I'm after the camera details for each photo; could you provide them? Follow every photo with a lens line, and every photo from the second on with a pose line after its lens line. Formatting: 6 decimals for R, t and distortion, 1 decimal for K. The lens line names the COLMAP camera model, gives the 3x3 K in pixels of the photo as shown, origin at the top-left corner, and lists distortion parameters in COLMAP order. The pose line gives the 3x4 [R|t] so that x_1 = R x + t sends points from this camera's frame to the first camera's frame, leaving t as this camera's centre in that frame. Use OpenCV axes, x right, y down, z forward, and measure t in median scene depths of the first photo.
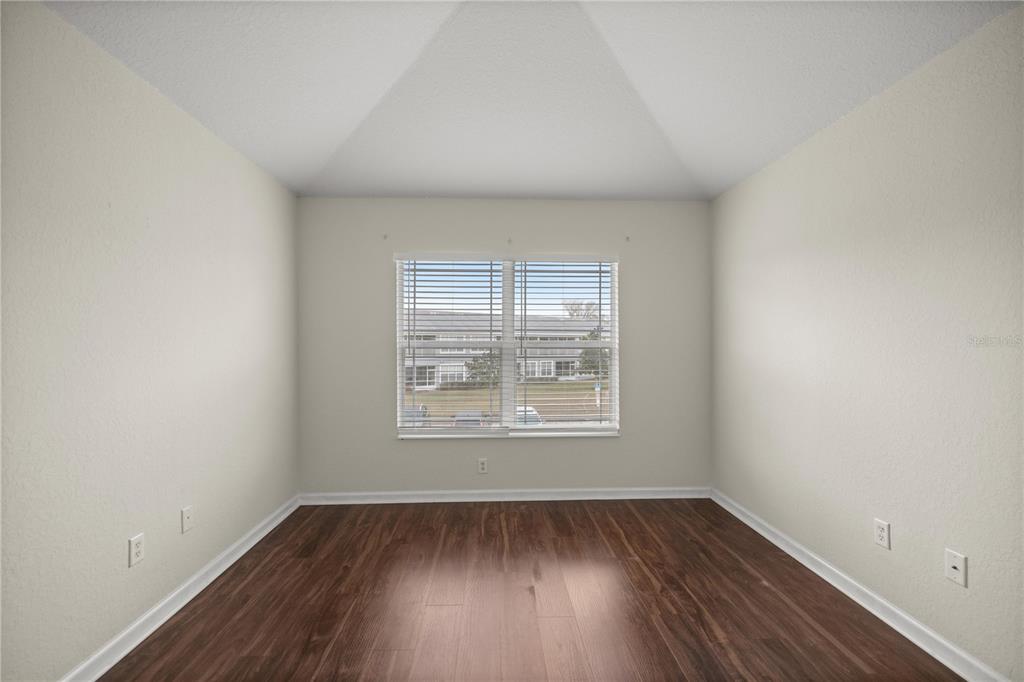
lens RADIAL K [[433.5, 0, 512.5], [0, 433.5, 340.4], [0, 0, 1]] dist [0.000387, 0.000064]
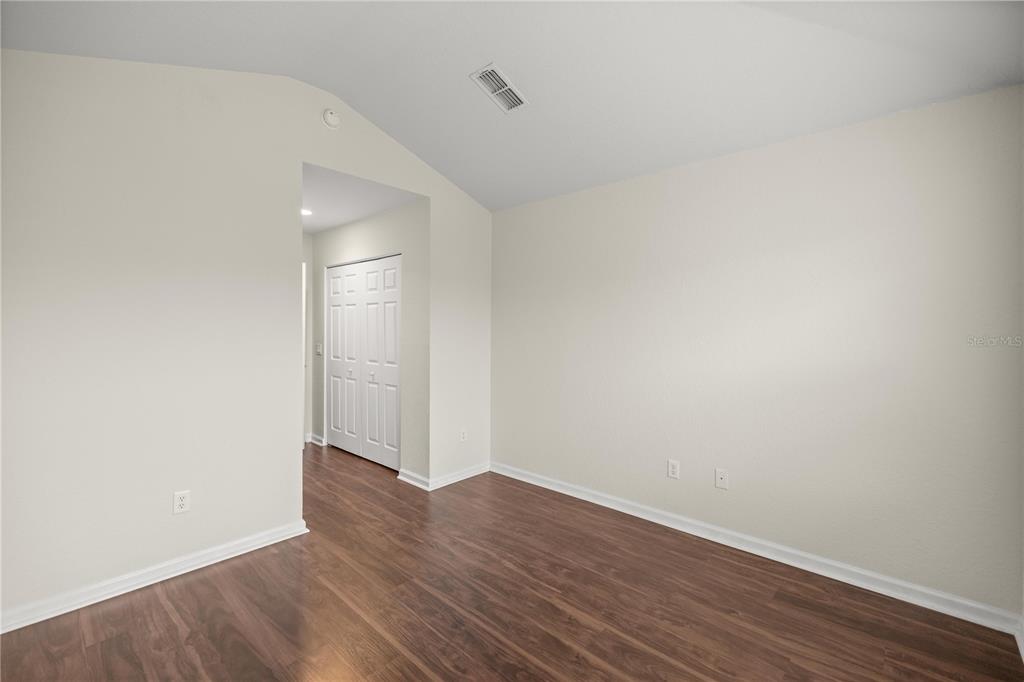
lens RADIAL K [[433.5, 0, 512.1], [0, 433.5, 337.5], [0, 0, 1]] dist [0.000387, 0.000064]
pose [[-0.713610, 0.004278, -0.700530, 0.523197], [-0.002903, 0.999955, 0.009064, -0.008739], [0.700538, 0.008502, -0.713565, 1.363412]]
